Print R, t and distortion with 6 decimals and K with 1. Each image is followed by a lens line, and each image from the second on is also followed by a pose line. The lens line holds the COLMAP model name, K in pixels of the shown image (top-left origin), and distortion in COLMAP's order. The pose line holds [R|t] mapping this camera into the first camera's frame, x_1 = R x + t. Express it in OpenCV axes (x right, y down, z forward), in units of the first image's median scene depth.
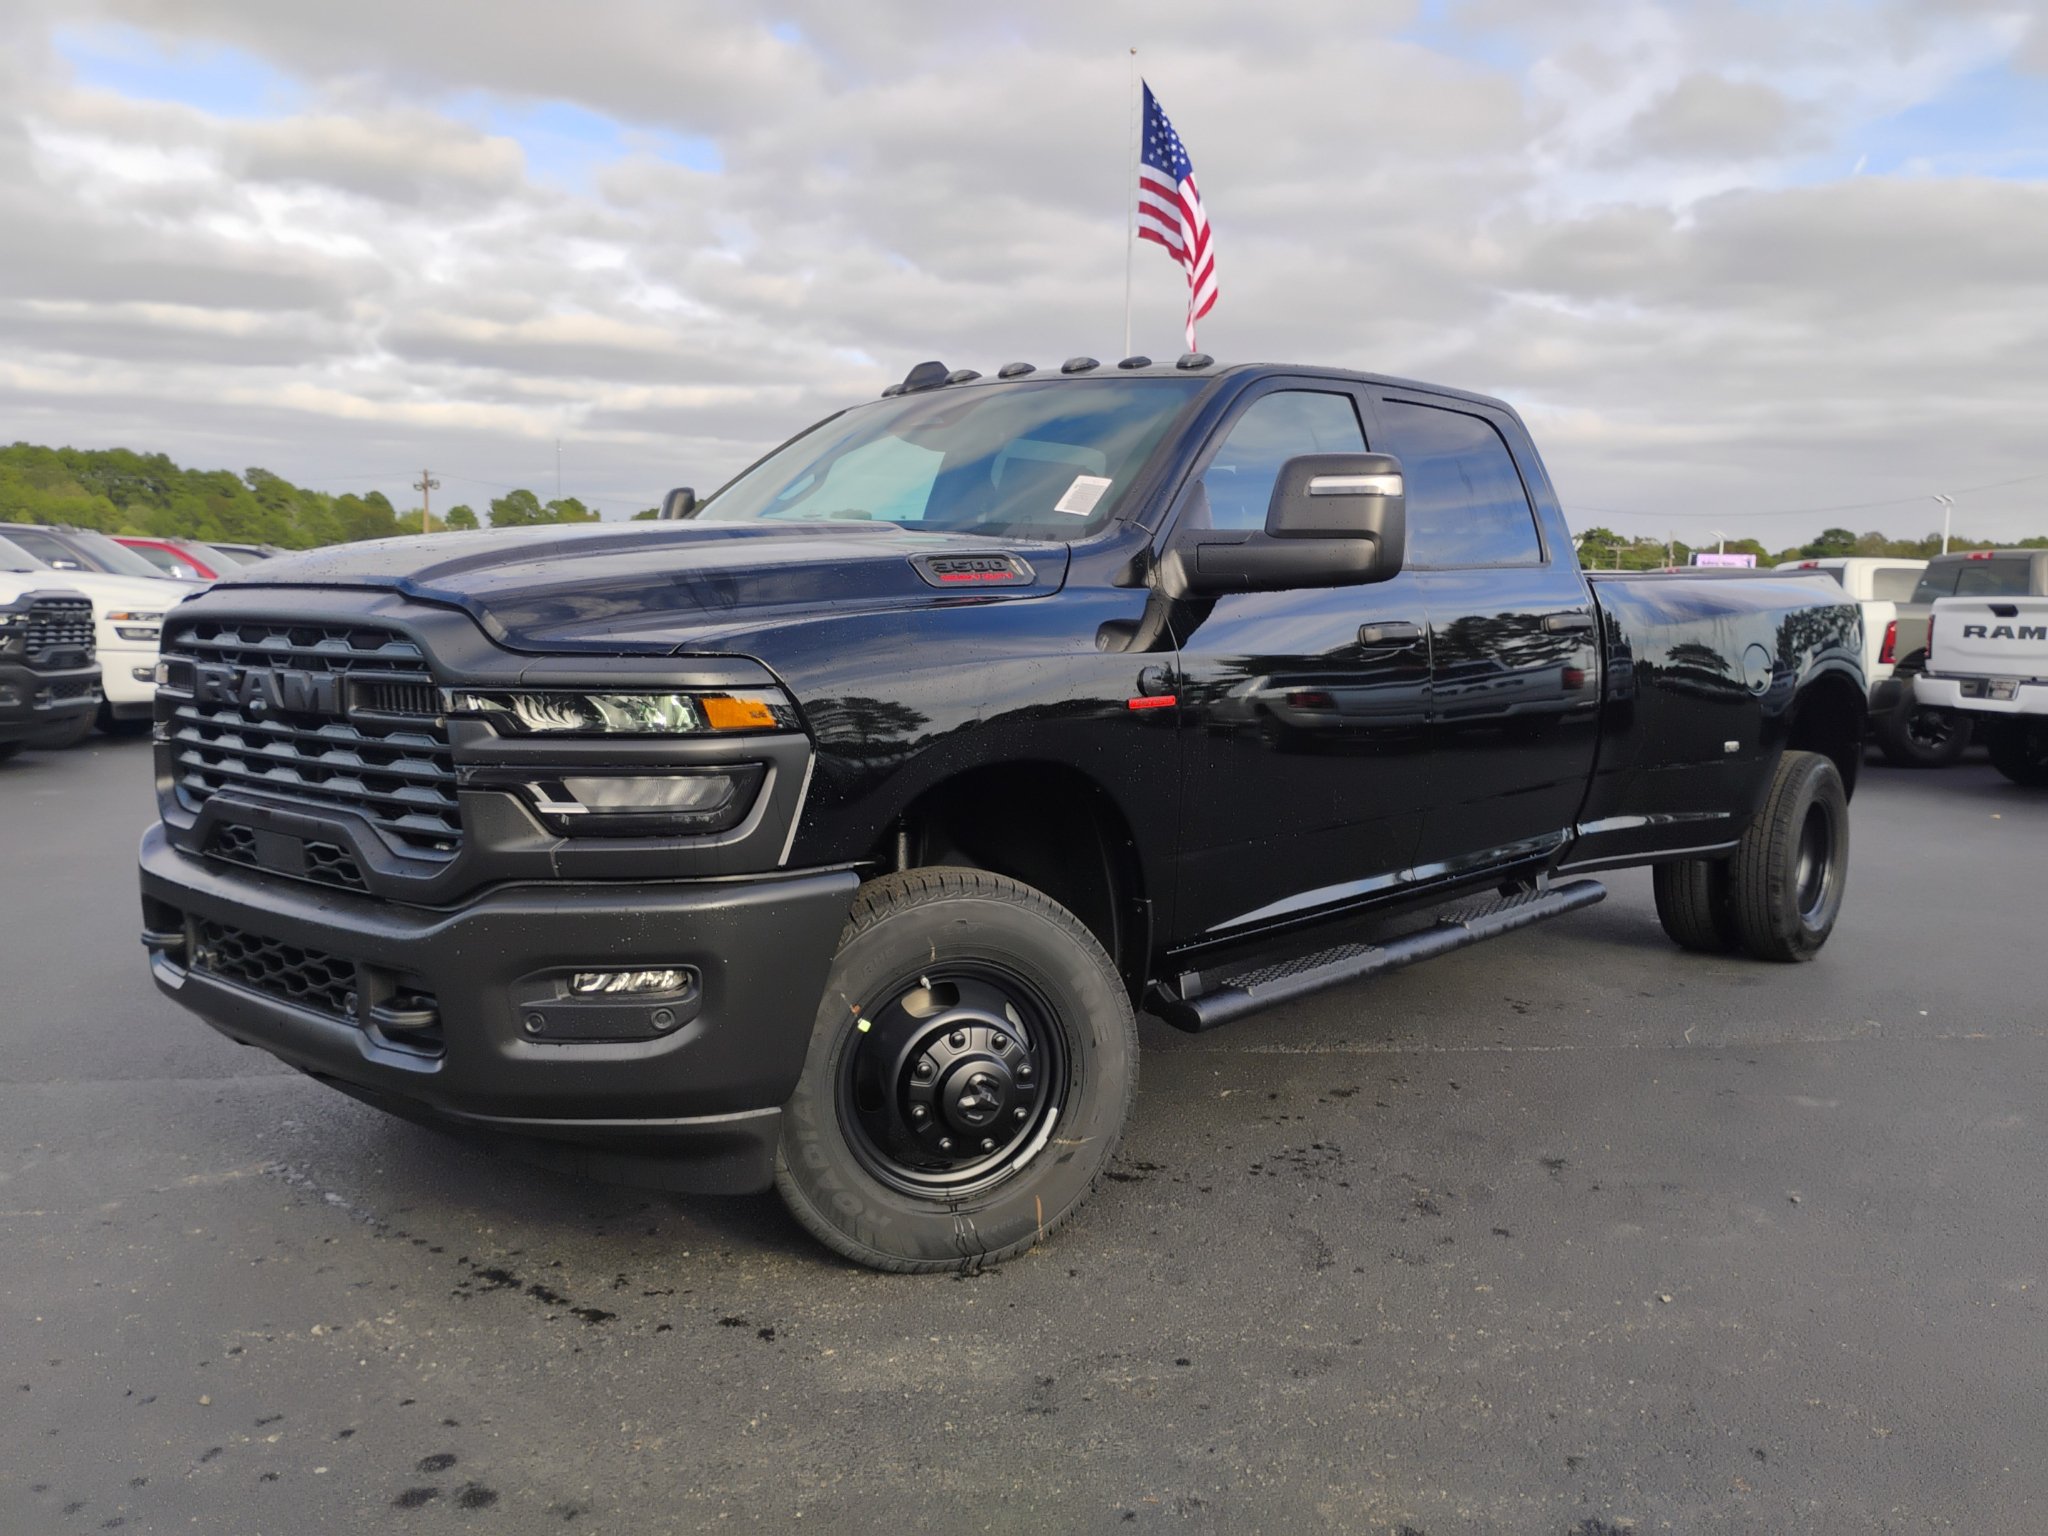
lens RADIAL K [[1728.9, 0, 1028.6], [0, 1728.9, 778.3], [0, 0, 1]] dist [0.056878, 0.022647]
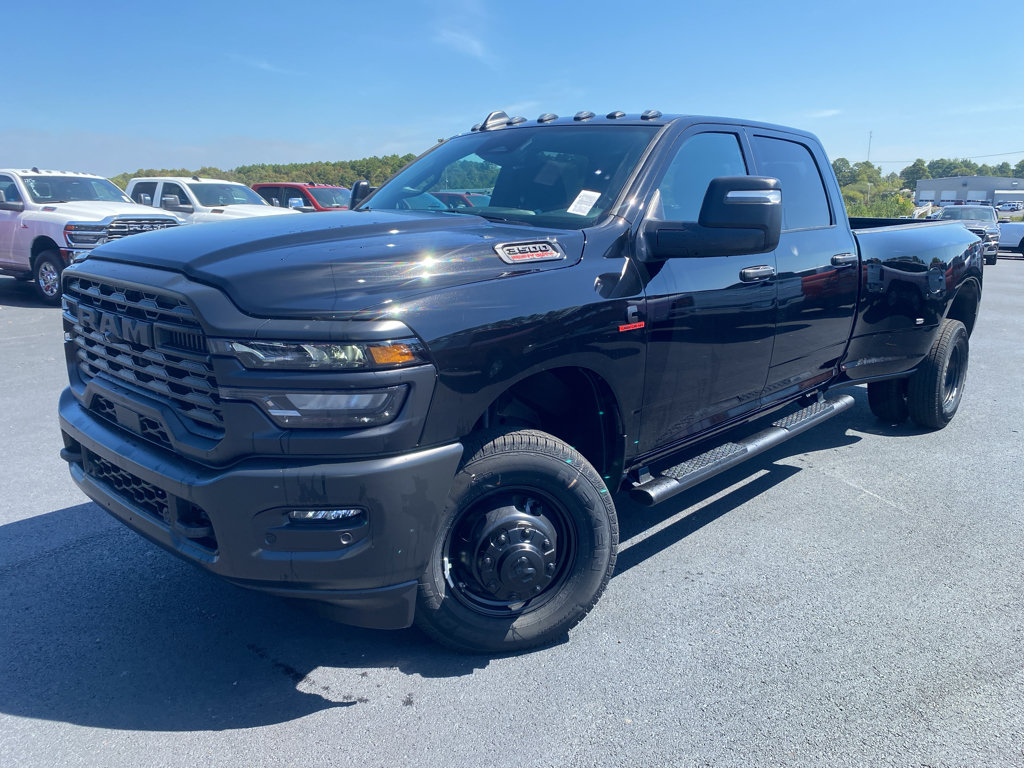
lens RADIAL K [[792.2, 0, 512.3], [0, 792.2, 376.4], [0, 0, 1]] dist [0.051411, -0.024351]
pose [[0.999741, 0.009130, -0.020864, -0.033644], [-0.006869, 0.994348, 0.105948, -0.084082], [0.021714, -0.105777, 0.994153, 0.227340]]
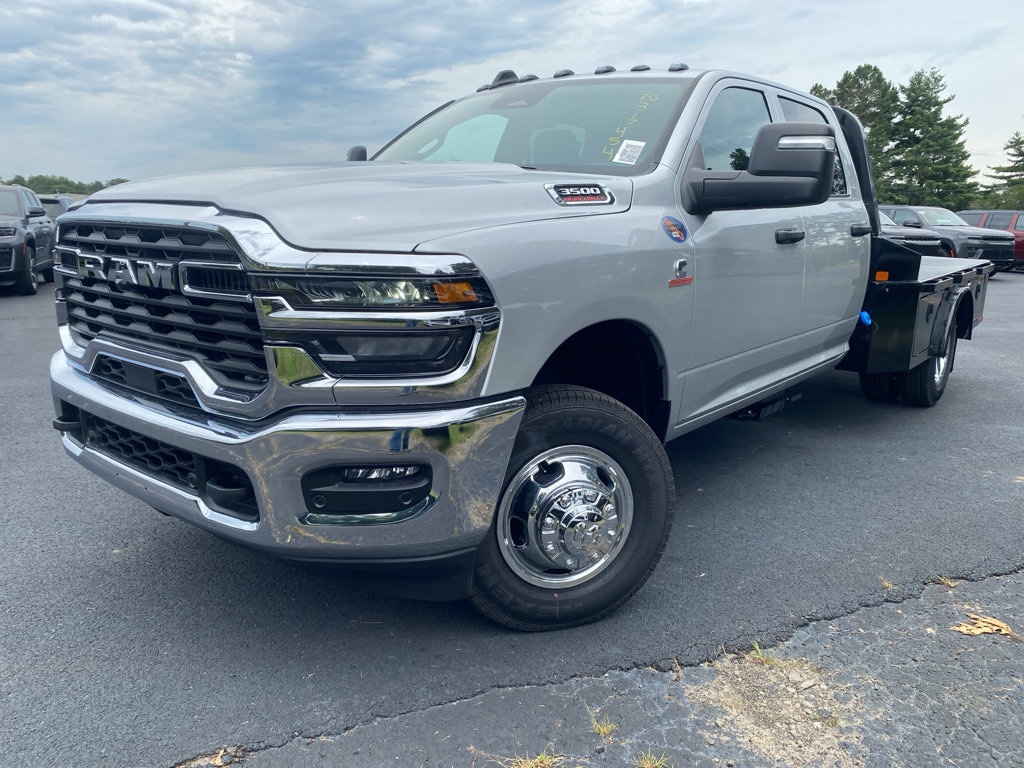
lens RADIAL K [[792.2, 0, 506.7], [0, 792.2, 393.8], [0, 0, 1]] dist [0.051411, -0.024351]
pose [[0.999413, 0.000221, 0.034244, -0.127560], [-0.004253, 0.993038, 0.117714, -0.027579], [-0.033980, -0.117790, 0.992457, 0.283129]]
